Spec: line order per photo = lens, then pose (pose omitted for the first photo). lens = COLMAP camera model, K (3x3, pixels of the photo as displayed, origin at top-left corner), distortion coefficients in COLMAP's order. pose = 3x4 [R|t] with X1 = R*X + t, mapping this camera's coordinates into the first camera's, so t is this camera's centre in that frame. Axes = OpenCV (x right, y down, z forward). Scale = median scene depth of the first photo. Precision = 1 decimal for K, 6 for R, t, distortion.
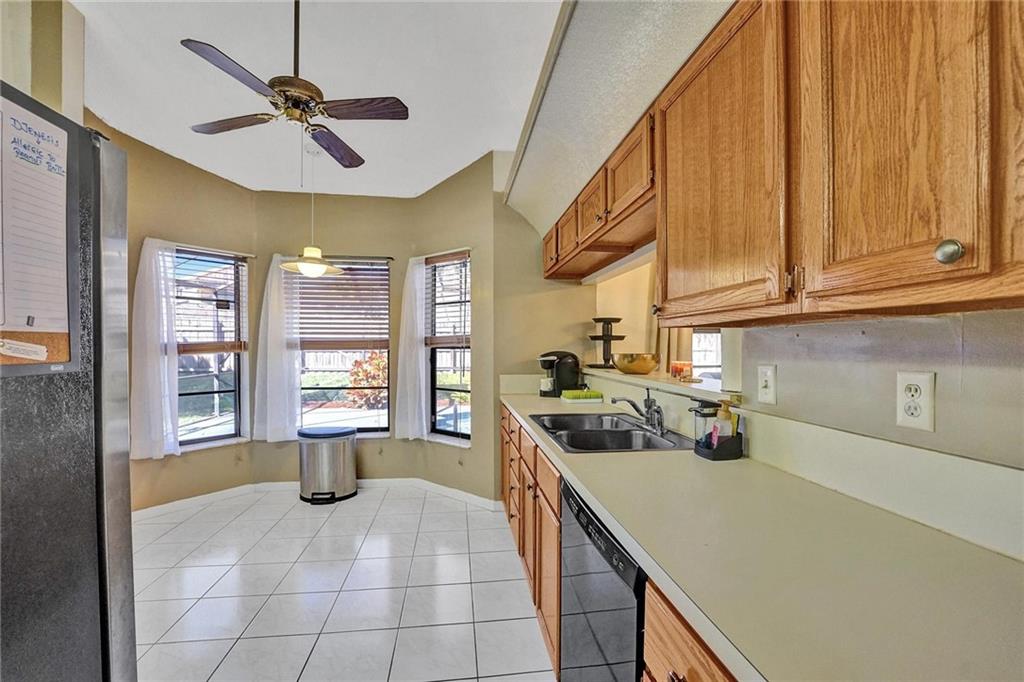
lens RADIAL K [[430.0, 0, 519.8], [0, 430.0, 349.4], [0, 0, 1]] dist [-0.012116, 0.000901]
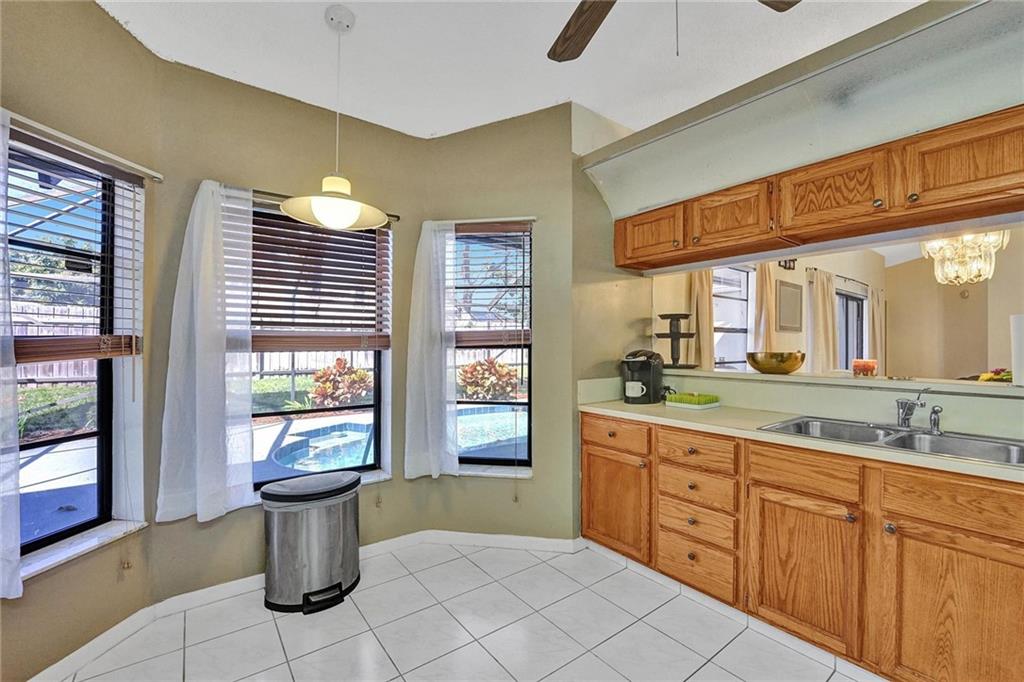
lens RADIAL K [[430.0, 0, 512.1], [0, 430.0, 340.9], [0, 0, 1]] dist [-0.012116, 0.000901]
pose [[0.875380, 0.003481, 0.483423, -0.526022], [0.004506, 0.999872, -0.015361, -0.002498], [-0.483415, 0.015625, 0.875252, 0.344168]]
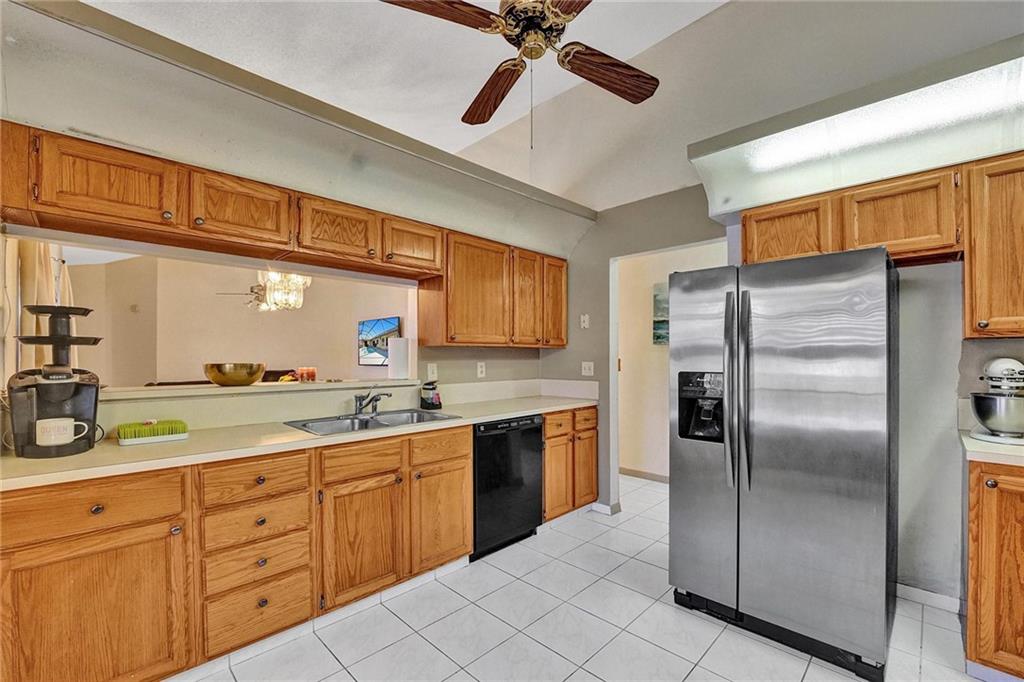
lens RADIAL K [[430.0, 0, 510.9], [0, 430.0, 354.0], [0, 0, 1]] dist [-0.012116, 0.000901]
pose [[-0.582542, 0.001667, 0.812799, -0.601968], [0.006015, 0.999979, 0.002260, -0.005827], [-0.812778, 0.006205, -0.582540, 0.798684]]
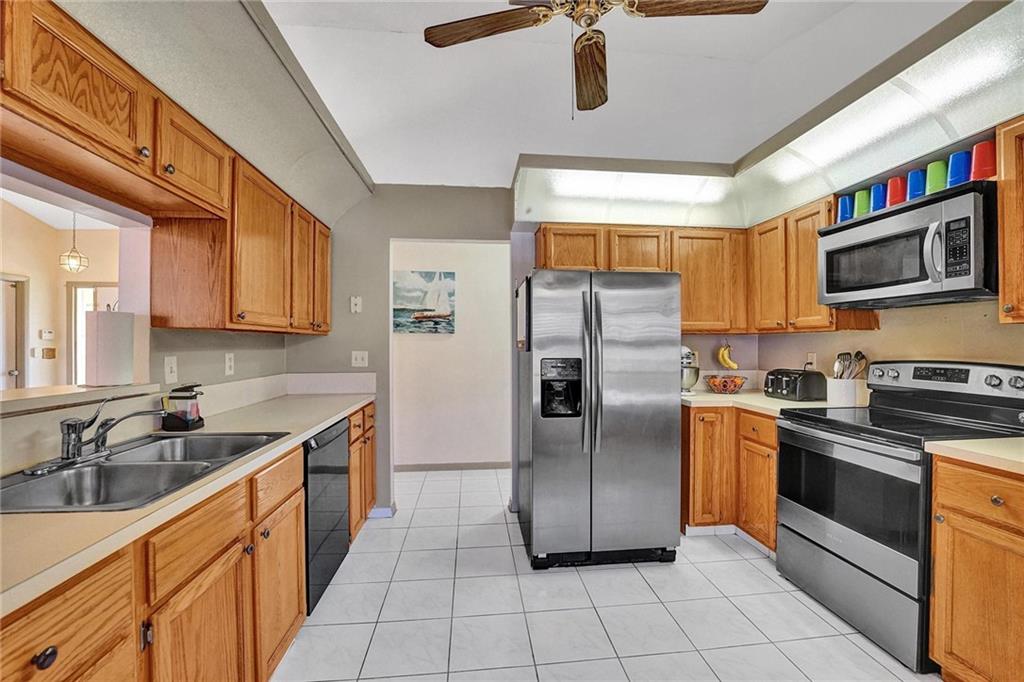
lens RADIAL K [[430.0, 0, 511.2], [0, 430.0, 343.3], [0, 0, 1]] dist [-0.012116, 0.000901]
pose [[-0.997151, -0.002885, 0.075375, -0.253261], [-0.002425, 0.999978, 0.006193, -0.006068], [-0.075391, 0.005993, -0.997136, 0.925329]]
